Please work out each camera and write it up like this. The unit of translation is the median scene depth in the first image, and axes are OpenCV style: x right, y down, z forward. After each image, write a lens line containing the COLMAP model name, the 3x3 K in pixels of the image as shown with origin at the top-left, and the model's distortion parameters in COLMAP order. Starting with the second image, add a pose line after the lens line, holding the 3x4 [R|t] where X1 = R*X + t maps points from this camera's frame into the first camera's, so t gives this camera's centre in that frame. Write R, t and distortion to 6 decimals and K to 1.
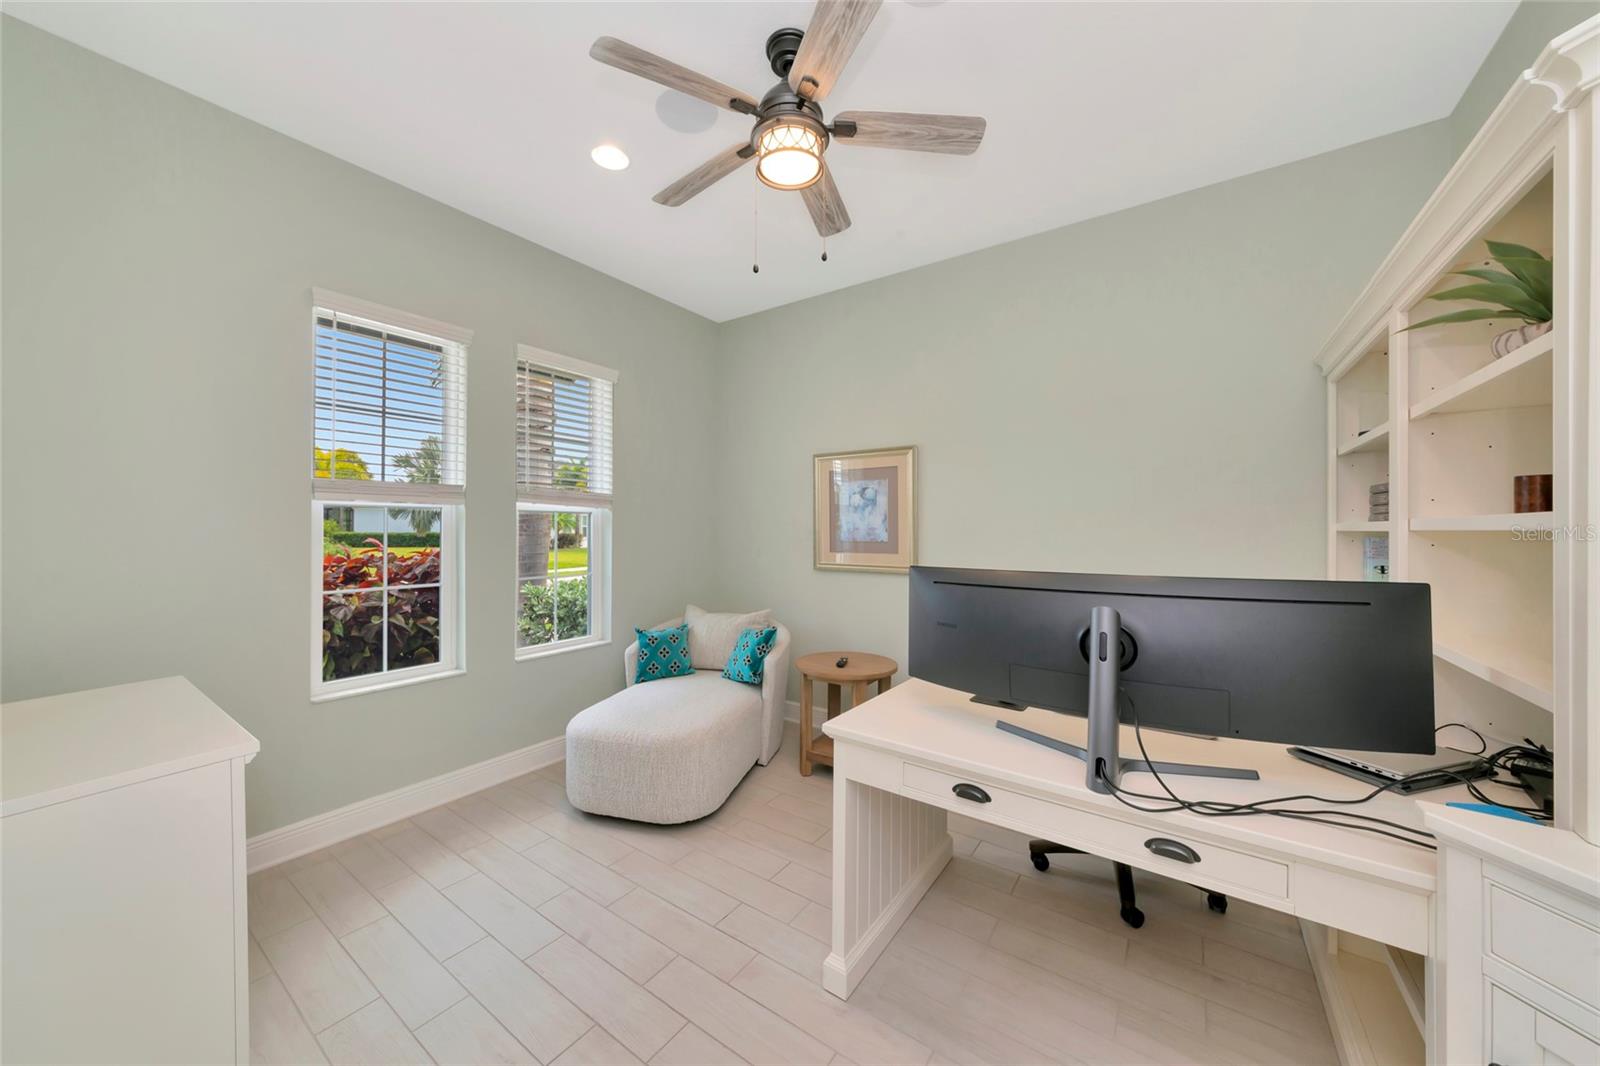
lens RADIAL K [[557.9, 0, 796.3], [0, 557.9, 530.3], [0, 0, 1]] dist [-0.000130, 0.000002]
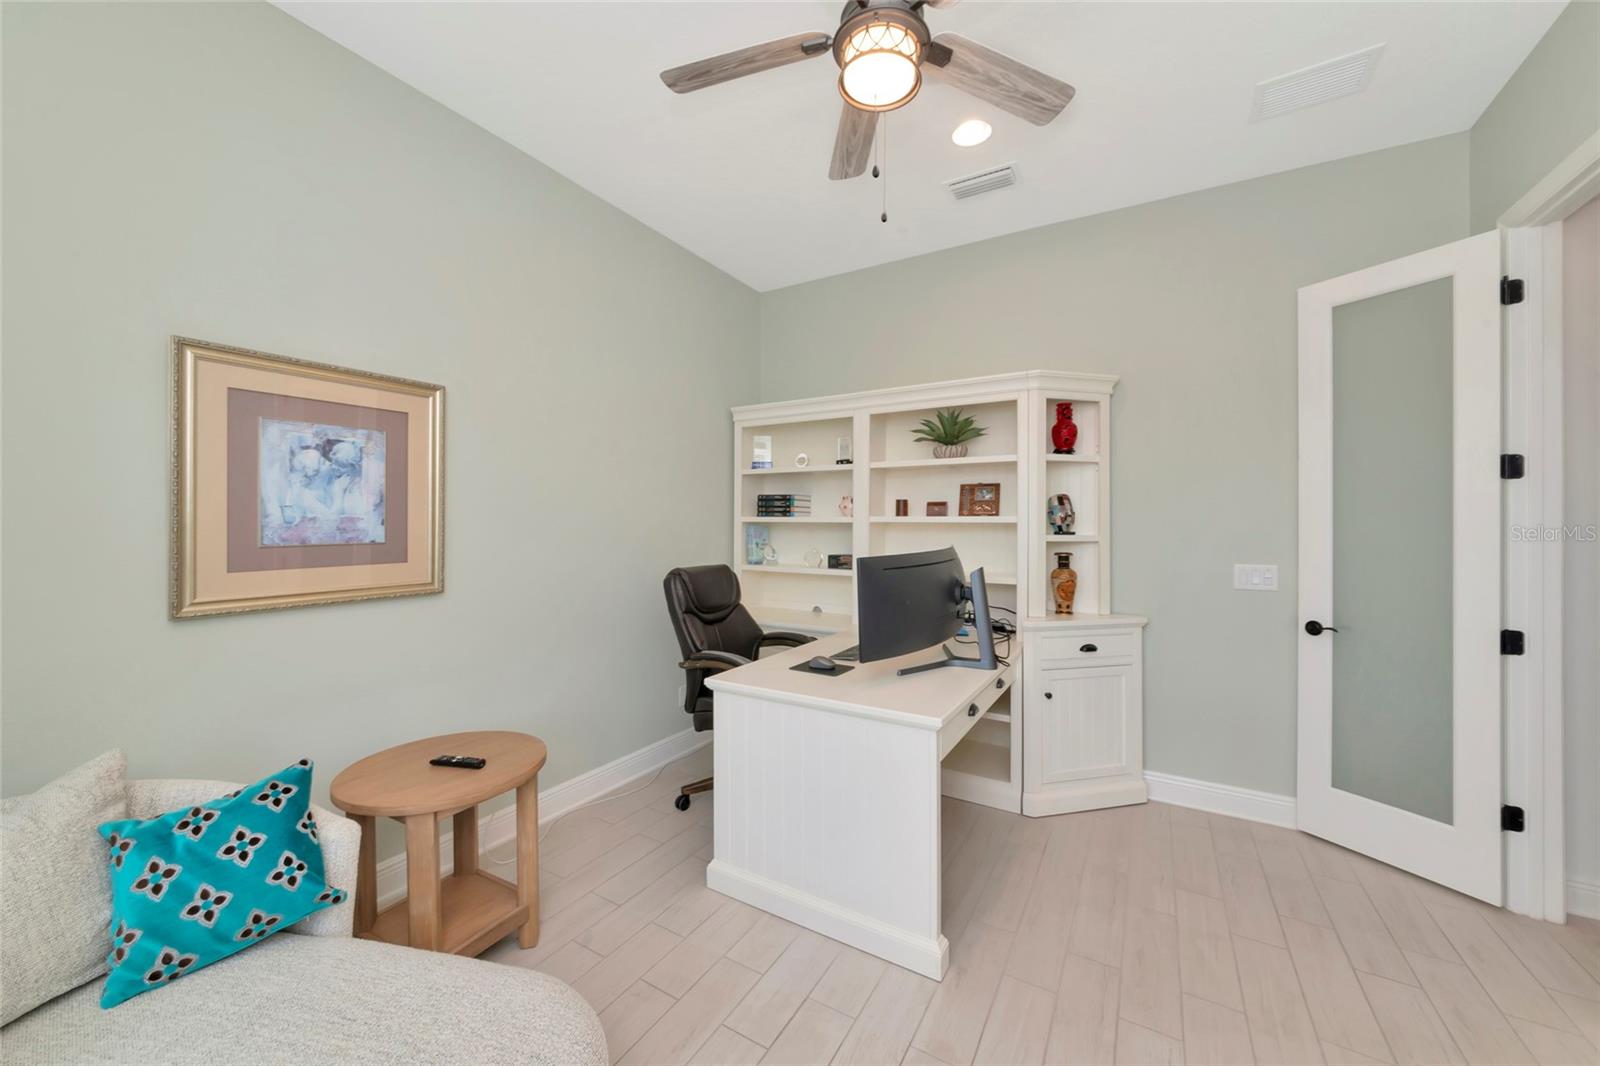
lens RADIAL K [[594.0, 0, 797.0], [0, 594.0, 525.3], [0, 0, 1]] dist [0.000640, 0.000005]
pose [[-0.073317, -0.010541, 0.997253, -0.455354], [-0.002697, 0.999943, 0.010371, -0.004329], [-0.997305, -0.001929, -0.073341, 0.616780]]
